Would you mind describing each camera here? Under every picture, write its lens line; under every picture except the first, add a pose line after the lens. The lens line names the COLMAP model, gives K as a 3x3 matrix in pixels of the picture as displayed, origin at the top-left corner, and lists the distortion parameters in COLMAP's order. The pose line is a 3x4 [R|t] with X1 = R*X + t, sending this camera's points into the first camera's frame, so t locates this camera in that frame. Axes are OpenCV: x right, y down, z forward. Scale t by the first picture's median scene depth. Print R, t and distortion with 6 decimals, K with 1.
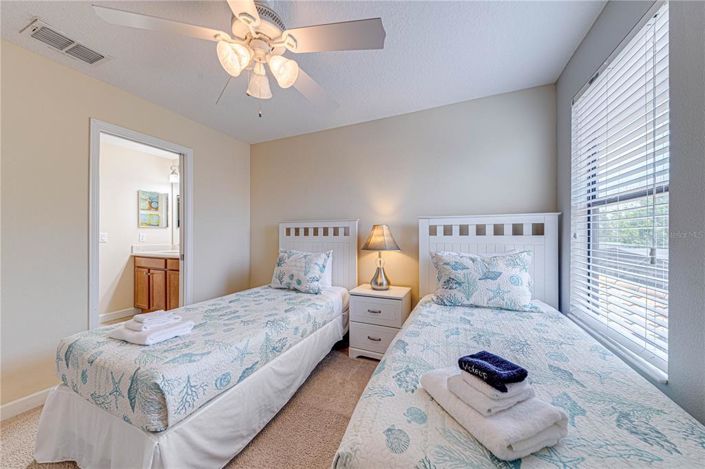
lens RADIAL K [[245.2, 0, 351.7], [0, 245.2, 232.8], [0, 0, 1]] dist [0.002115, 0.000141]
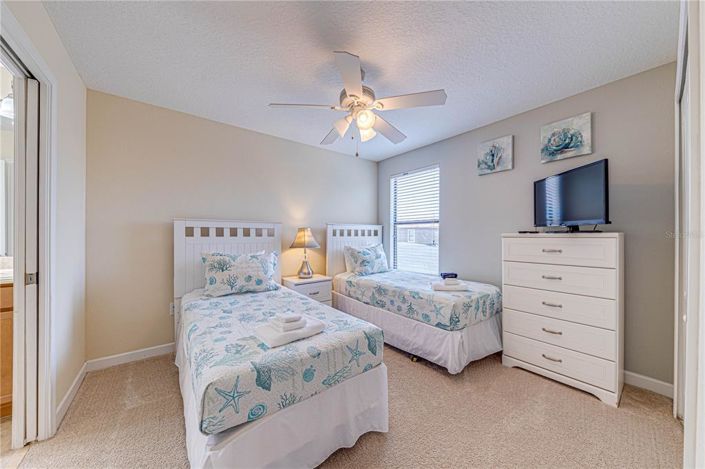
lens RADIAL K [[245.2, 0, 352.6], [0, 245.2, 236.6], [0, 0, 1]] dist [0.002115, 0.000141]
pose [[0.475084, 0.000336, 0.879941, -0.916599], [-0.006748, 0.999972, 0.003261, 0.007197], [-0.879915, -0.007487, 0.475073, 0.178645]]
